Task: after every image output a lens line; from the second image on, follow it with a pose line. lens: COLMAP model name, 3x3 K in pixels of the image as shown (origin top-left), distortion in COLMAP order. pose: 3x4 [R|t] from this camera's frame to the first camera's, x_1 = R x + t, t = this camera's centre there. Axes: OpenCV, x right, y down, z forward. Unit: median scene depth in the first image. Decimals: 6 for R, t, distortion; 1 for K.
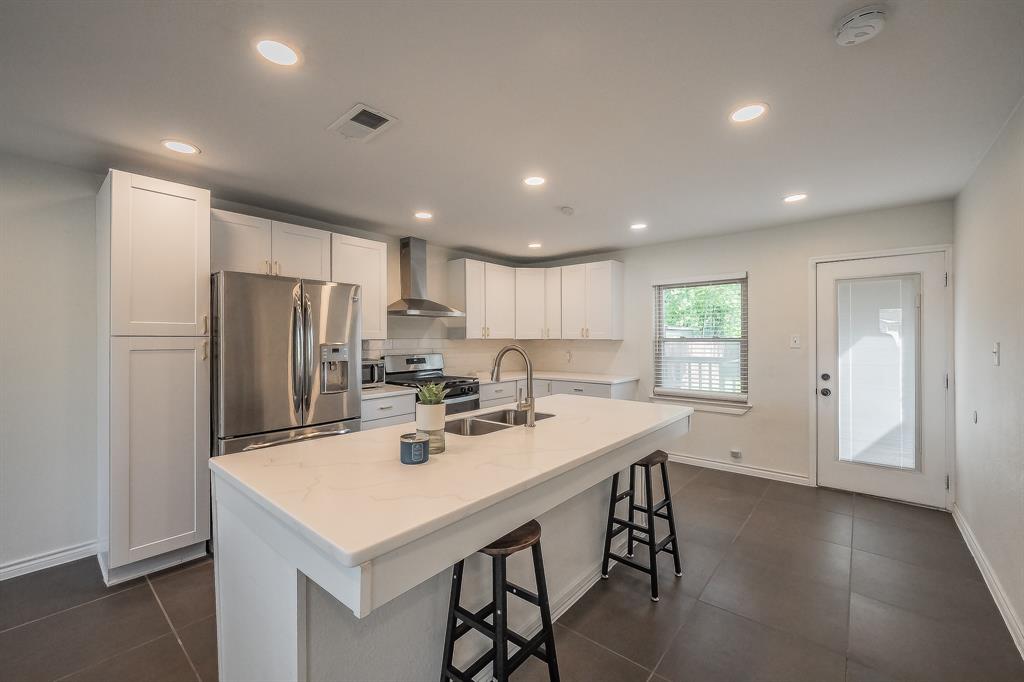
lens RADIAL K [[417.6, 0, 510.5], [0, 417.6, 340.8], [0, 0, 1]] dist [-0.003072, -0.000163]
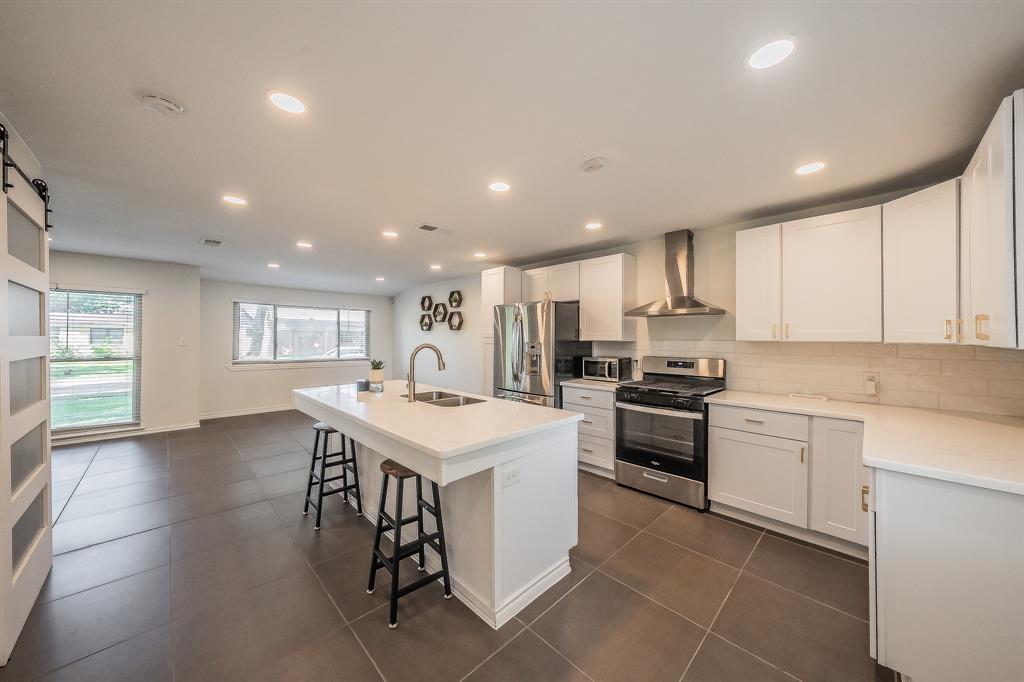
lens RADIAL K [[358.2, 0, 508.6], [0, 358.2, 338.5], [0, 0, 1]] dist [0.000780, 0.000013]
pose [[-0.096126, 0.000537, -0.995369, 0.613976], [-0.009232, 0.999956, 0.001431, -0.006179], [0.995326, 0.009327, -0.096117, 0.729481]]
